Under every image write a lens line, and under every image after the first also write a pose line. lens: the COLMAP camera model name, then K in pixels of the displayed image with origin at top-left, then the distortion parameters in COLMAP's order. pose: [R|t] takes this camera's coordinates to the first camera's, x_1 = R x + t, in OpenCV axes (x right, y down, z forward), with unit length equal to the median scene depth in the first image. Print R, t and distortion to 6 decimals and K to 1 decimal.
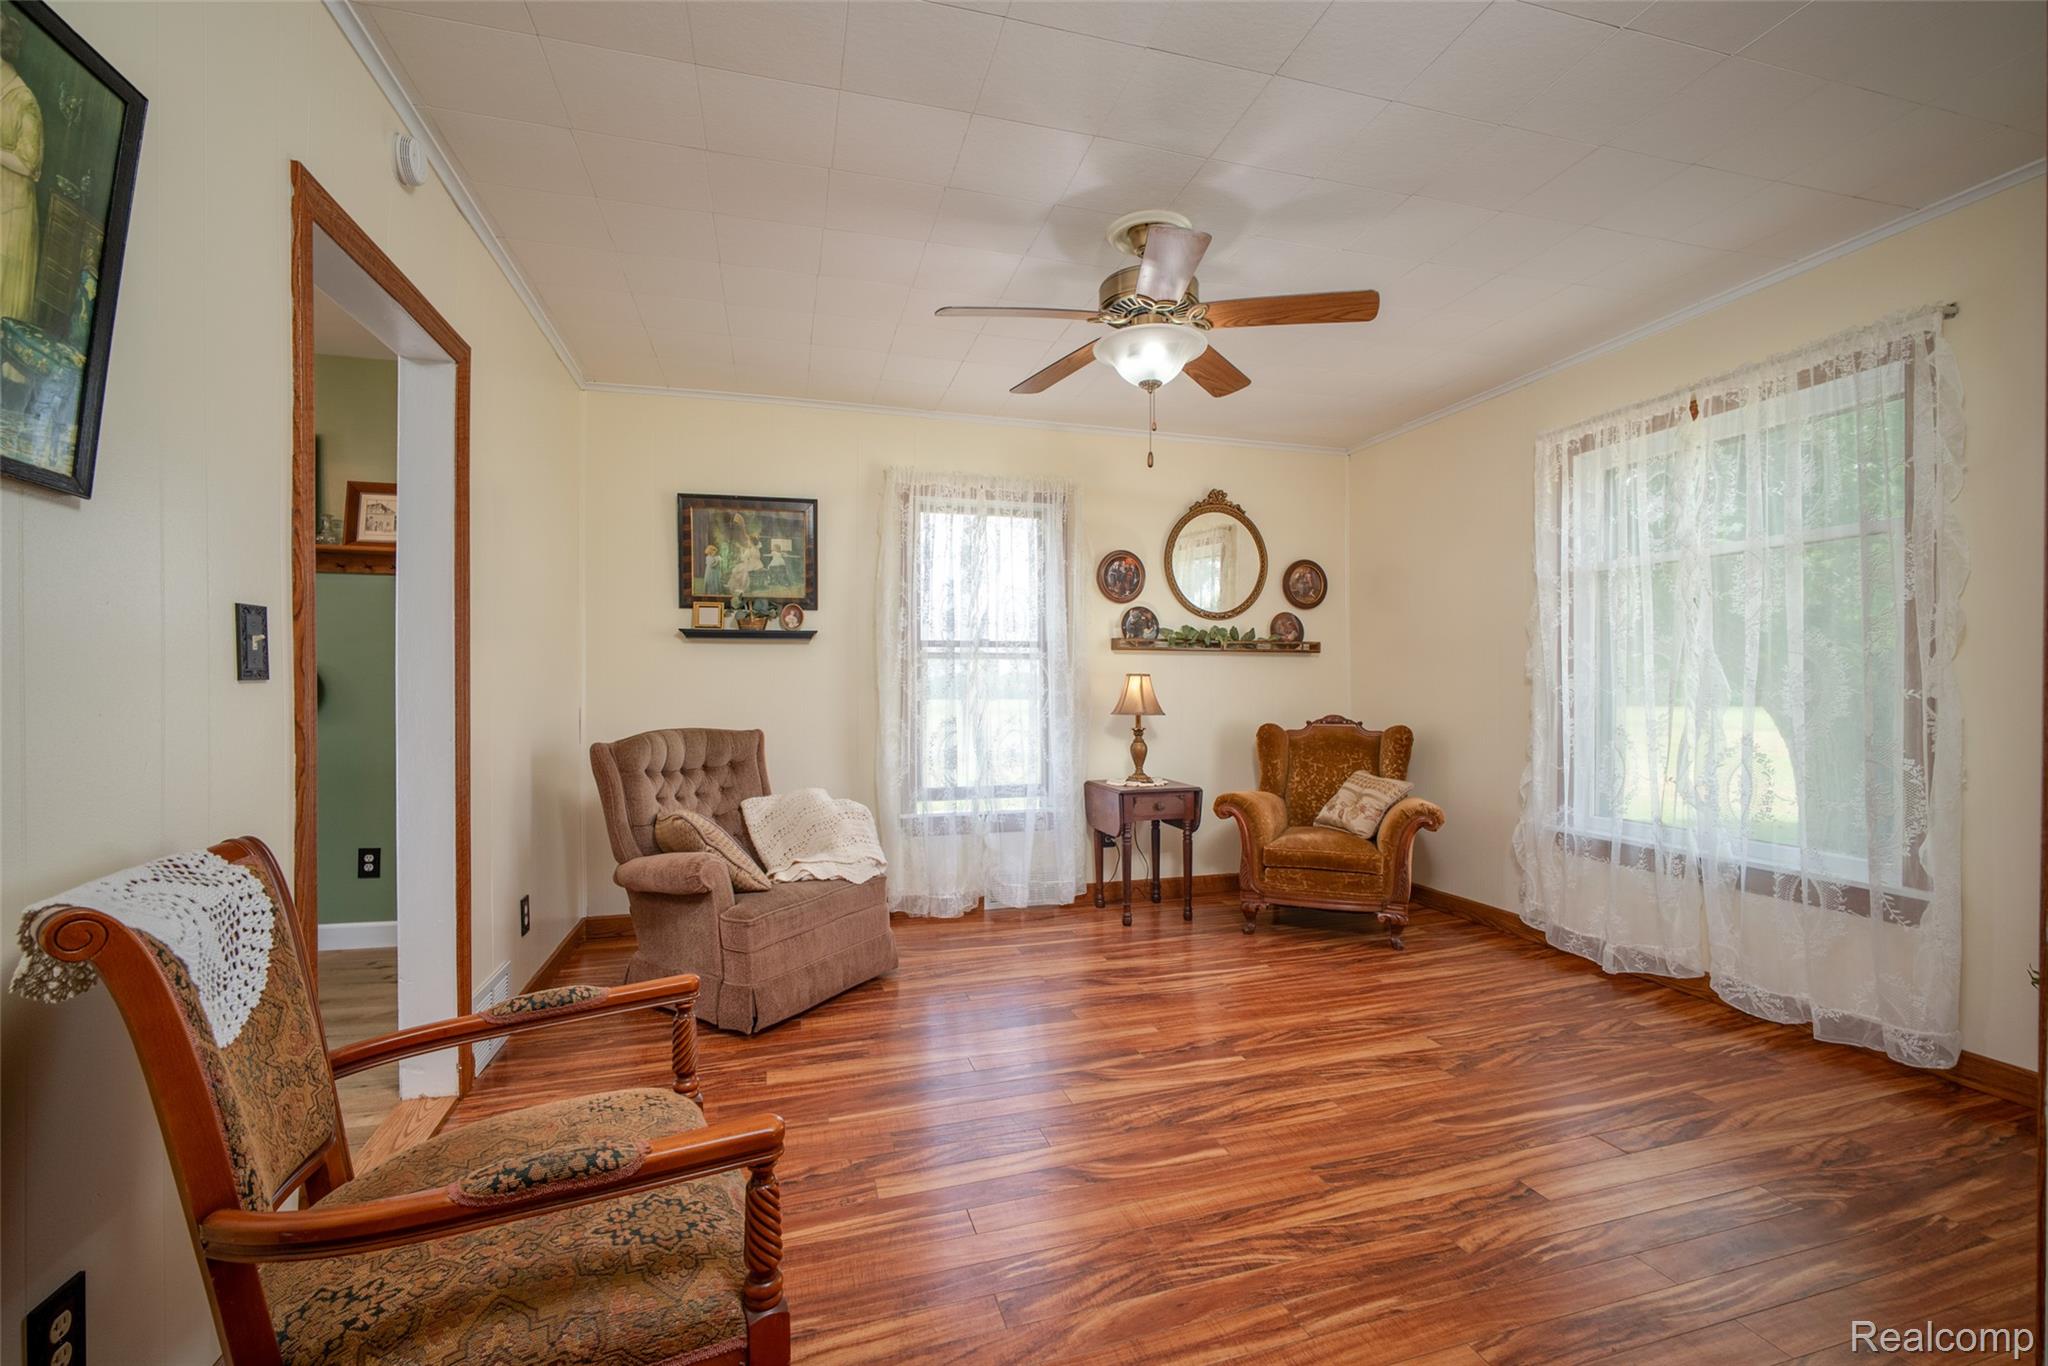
lens RADIAL K [[844.9, 0, 1026.2], [0, 844.9, 693.5], [0, 0, 1]] dist [-0.010456, 0.000403]
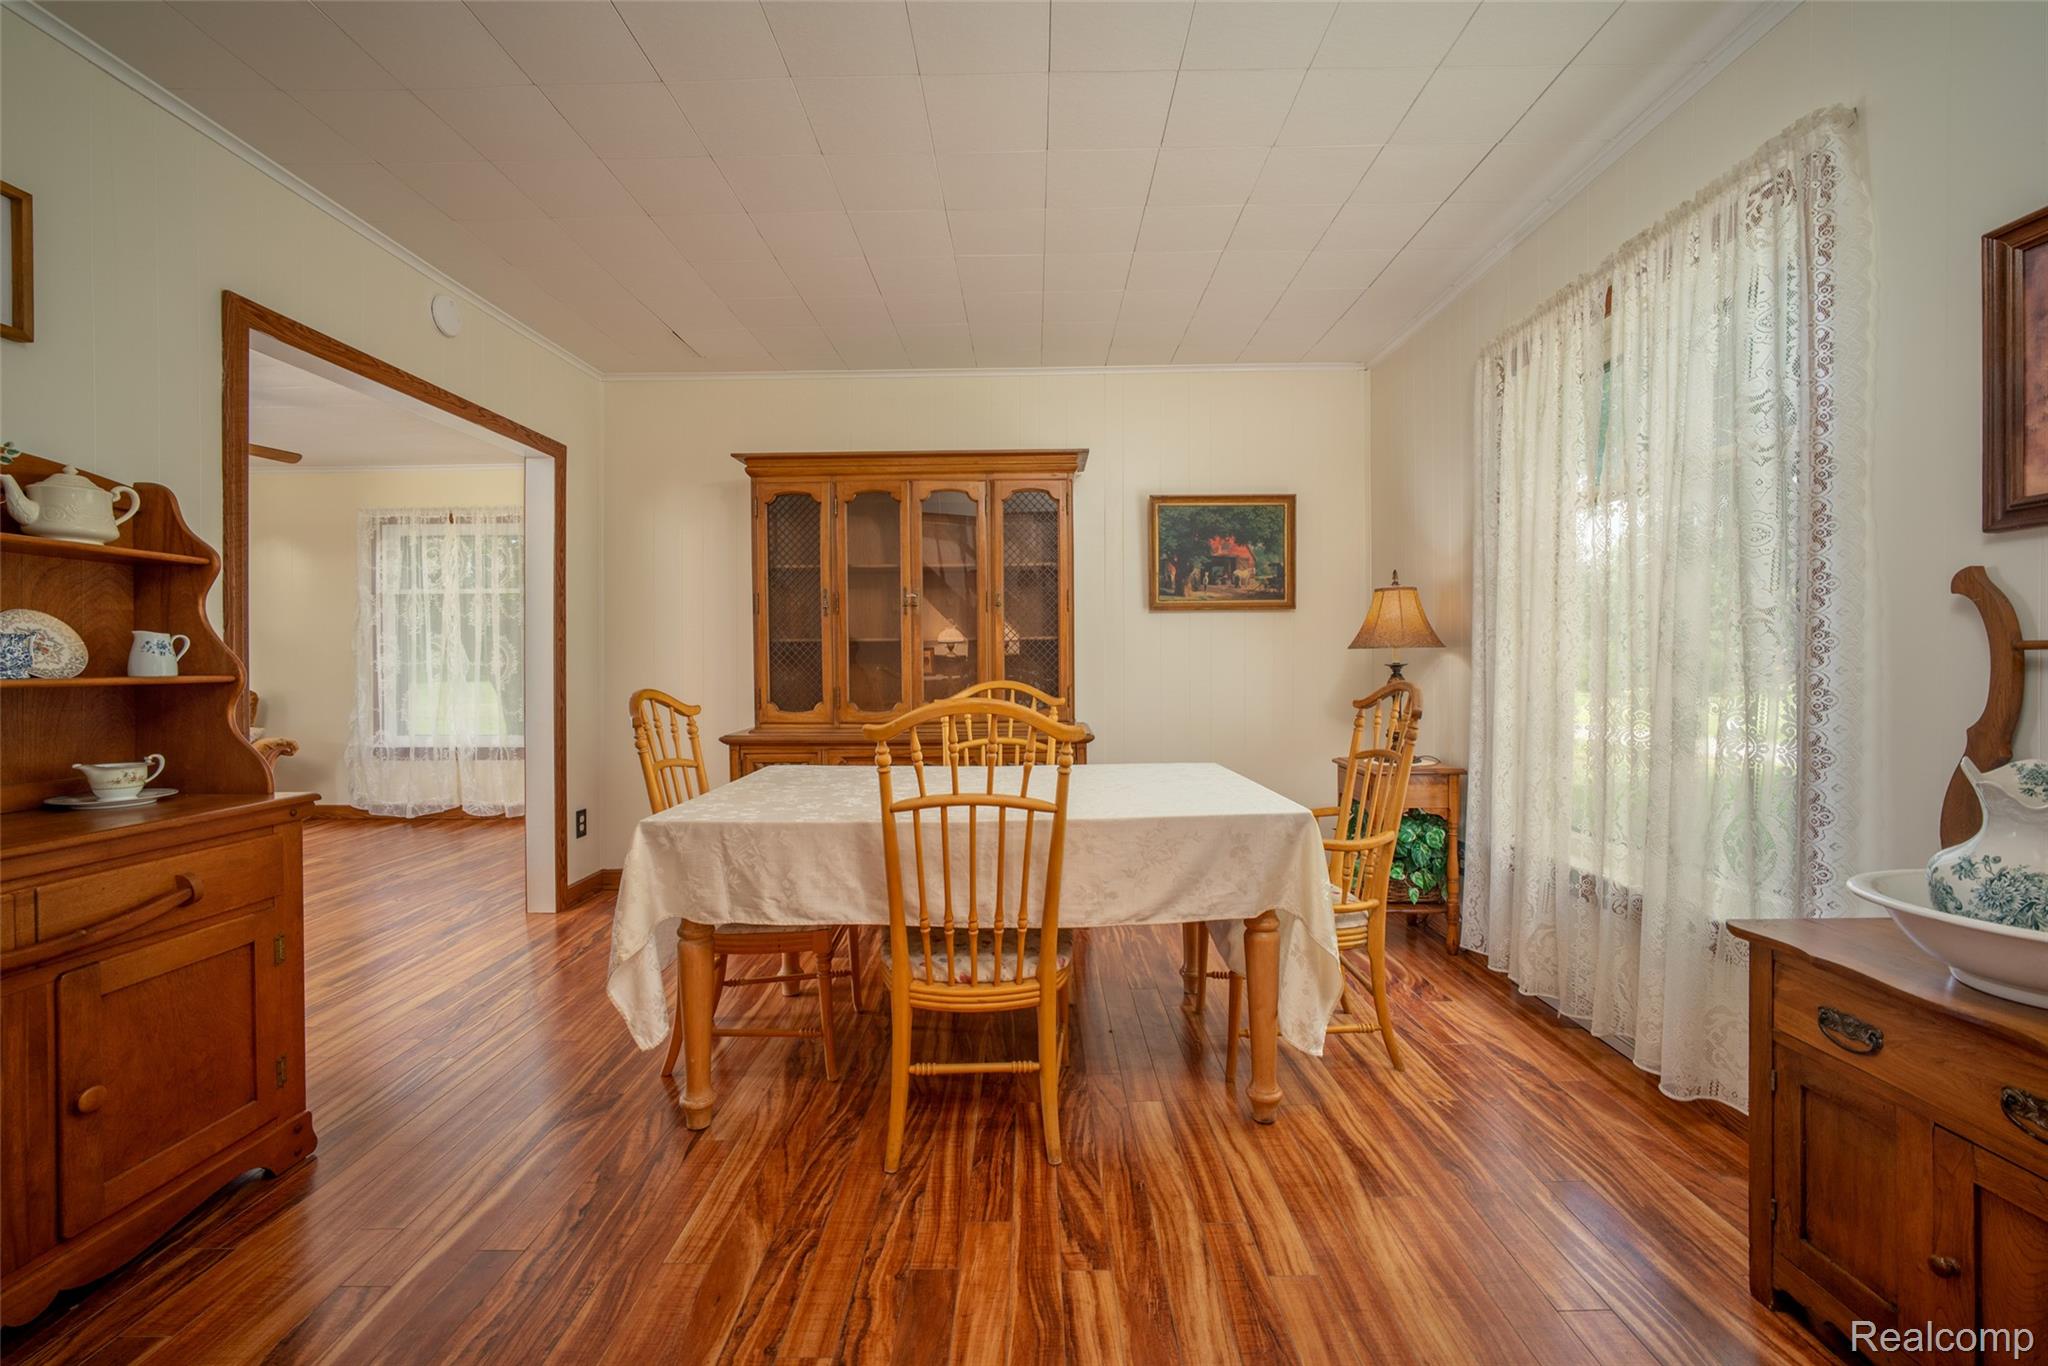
lens RADIAL K [[848.2, 0, 1020.6], [0, 848.2, 664.2], [0, 0, 1]] dist [-0.009634, 0.000420]
pose [[0.286905, -0.006016, 0.957940, -0.671148], [0.007970, 0.999961, 0.003893, 0.002071], [-0.957926, 0.006518, 0.286942, -0.788679]]
